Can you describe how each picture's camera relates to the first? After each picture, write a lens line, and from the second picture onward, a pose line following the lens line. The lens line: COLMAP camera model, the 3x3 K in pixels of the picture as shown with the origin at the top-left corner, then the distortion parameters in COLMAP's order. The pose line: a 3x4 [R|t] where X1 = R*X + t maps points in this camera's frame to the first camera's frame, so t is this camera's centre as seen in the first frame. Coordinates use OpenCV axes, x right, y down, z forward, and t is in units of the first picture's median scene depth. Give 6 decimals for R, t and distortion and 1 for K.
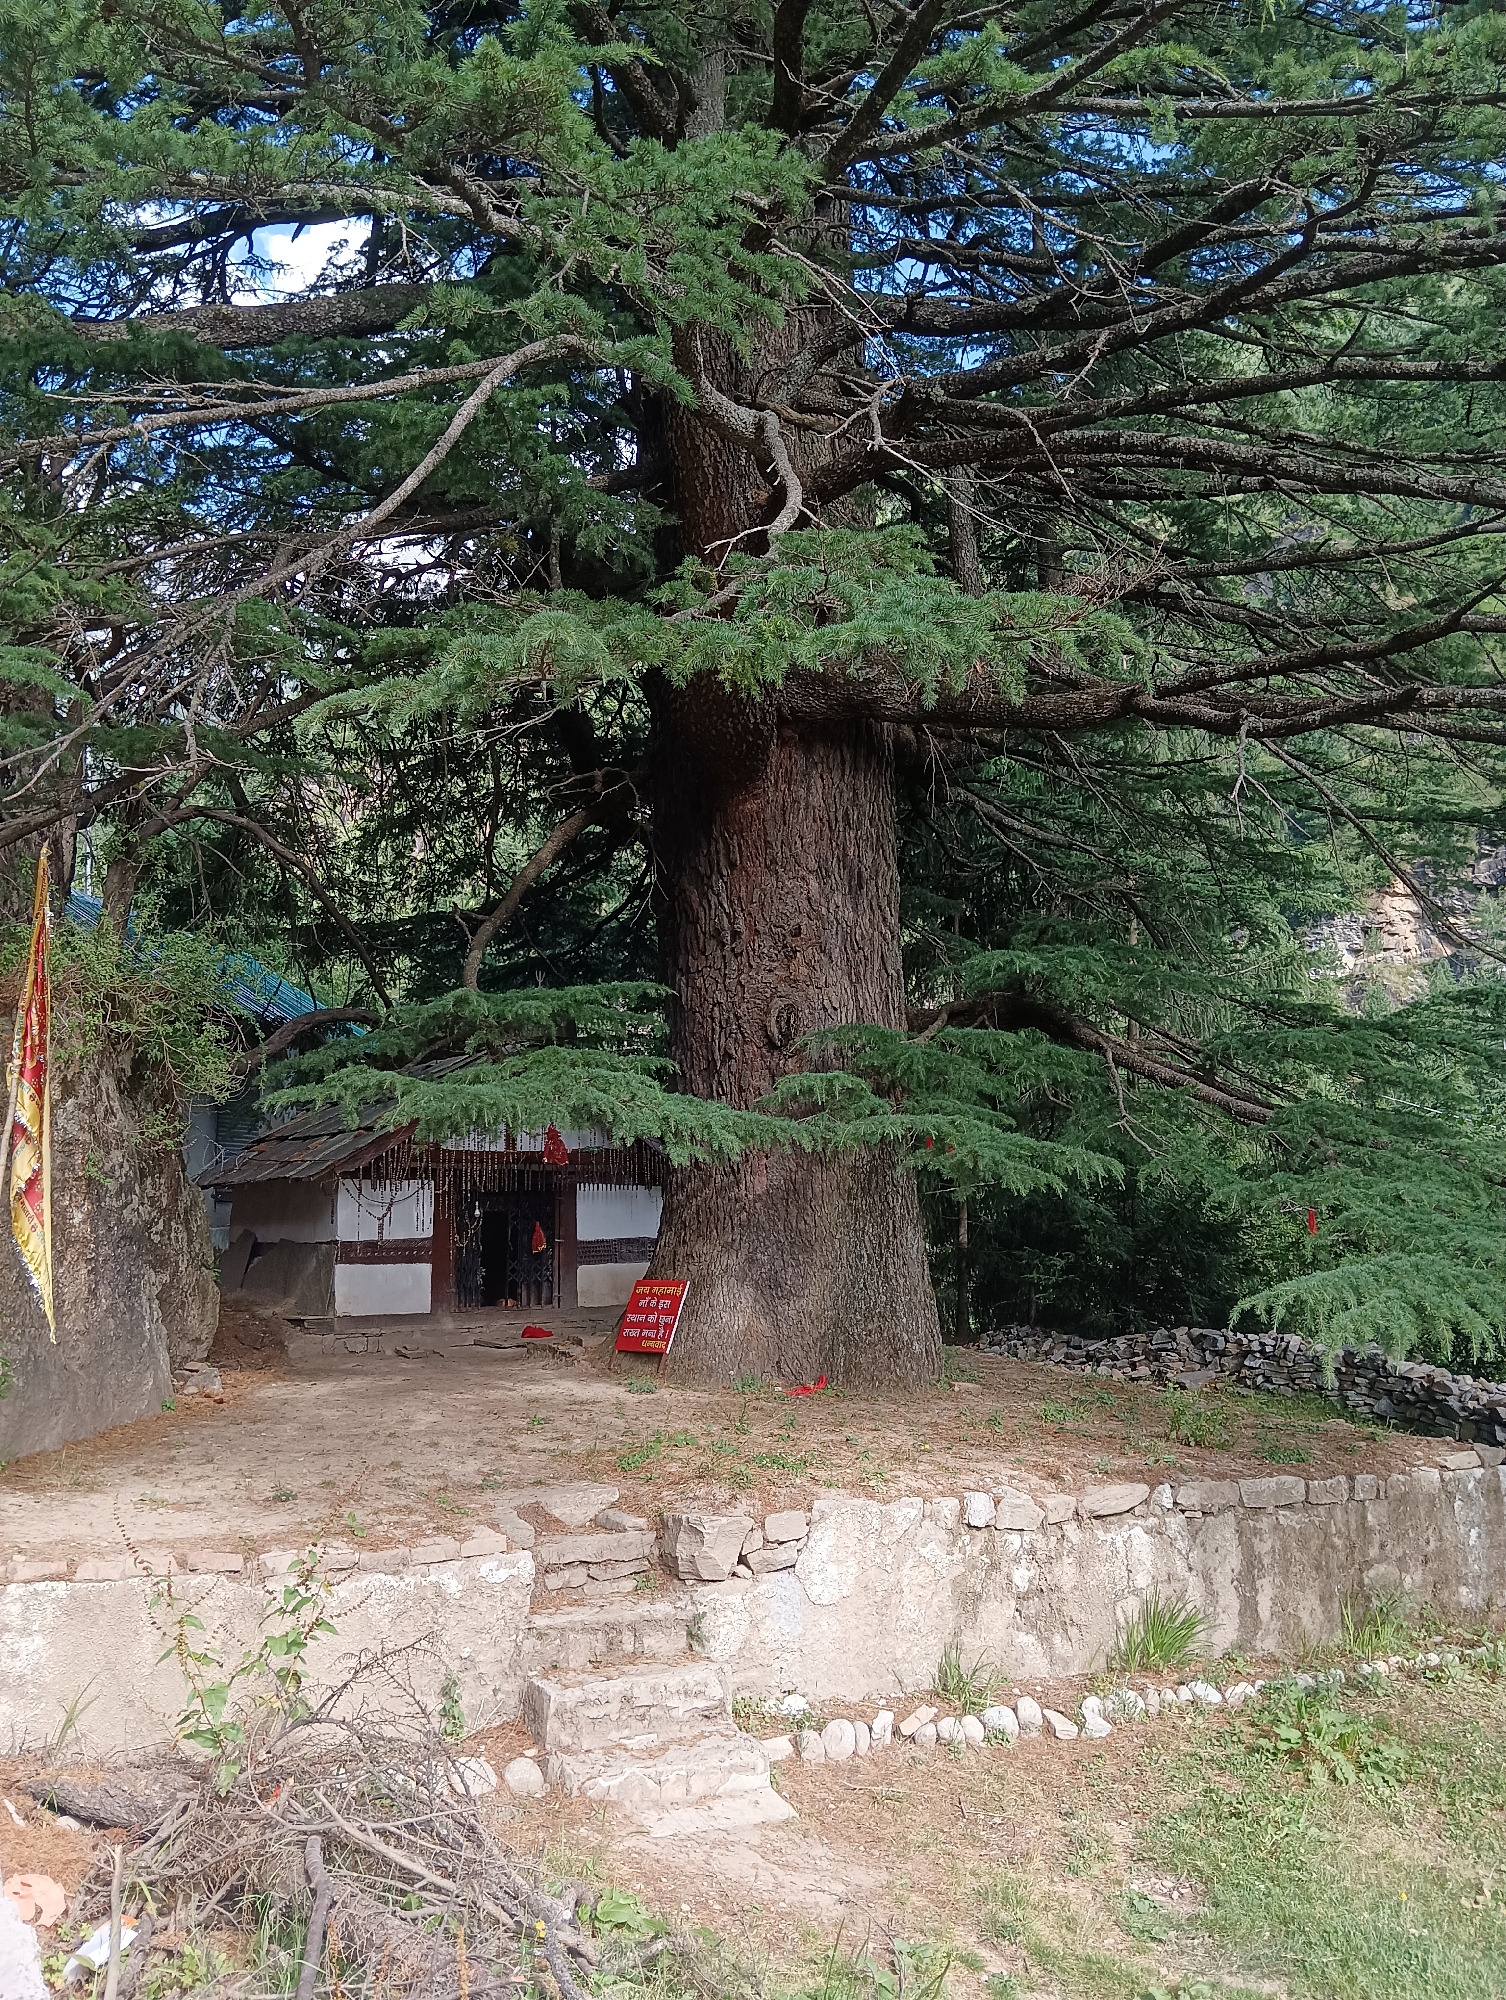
lens RADIAL K [[1592.0, 0, 753.4], [0, 1592.0, 982.7], [0, 0, 1]] dist [0.006023, -0.021759]
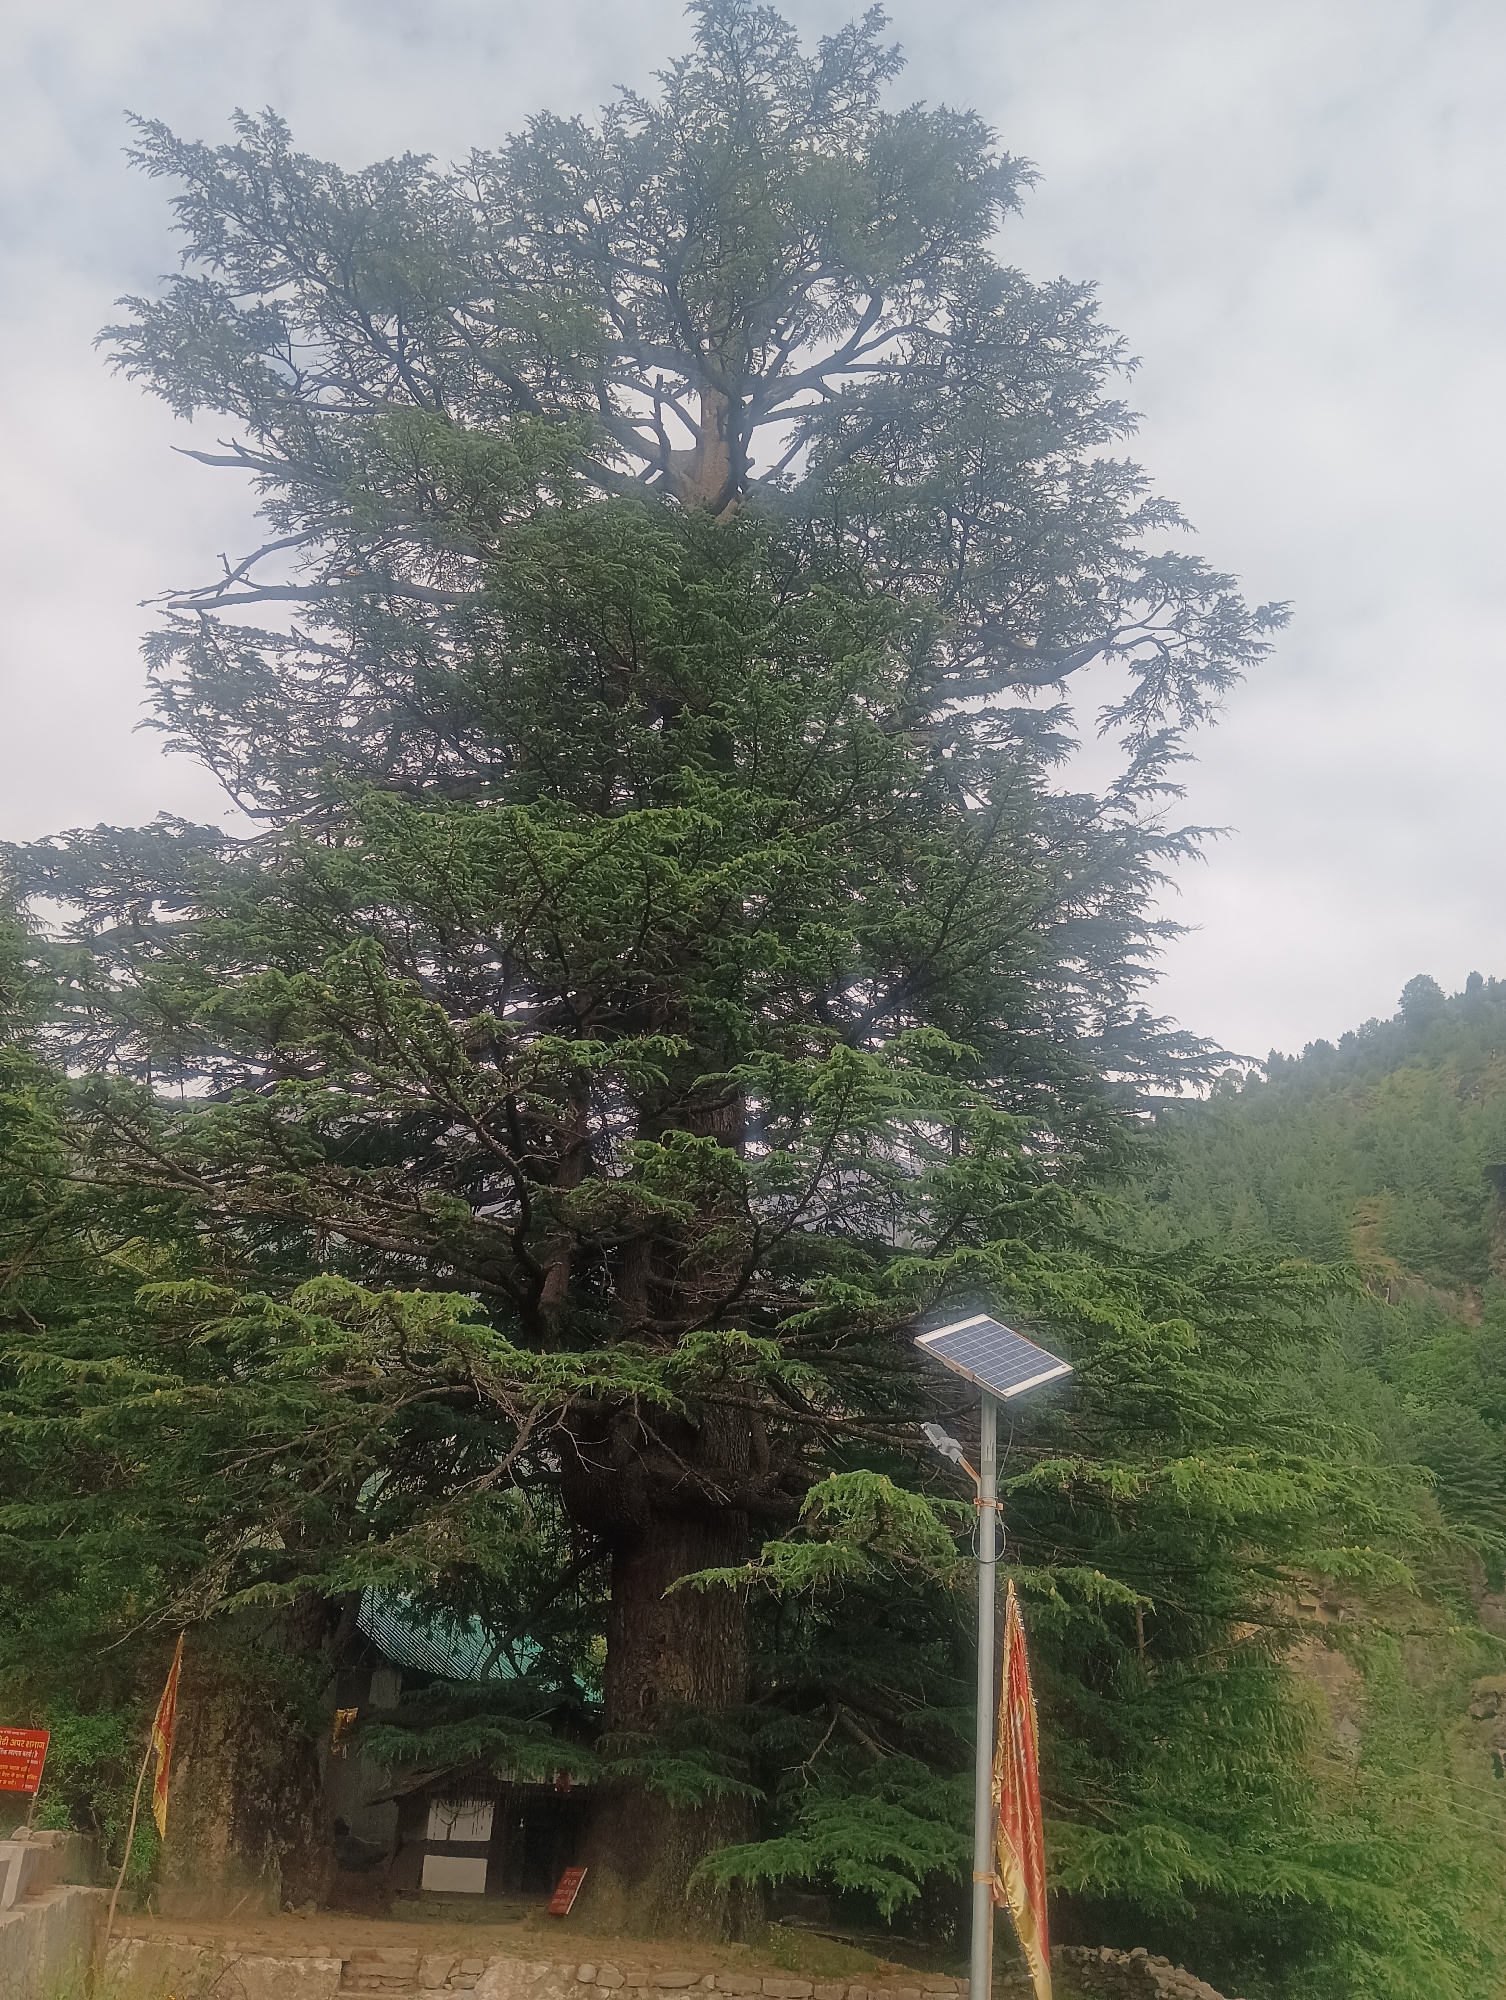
lens RADIAL K [[1592.0, 0, 747.2], [0, 1592.0, 1003.3], [0, 0, 1]] dist [0.006023, -0.021759]
pose [[0.954983, -0.111584, -0.274876, 0.656415], [0.003864, 0.931166, -0.364575, -0.046513], [0.296636, 0.347101, 0.889679, -0.729261]]
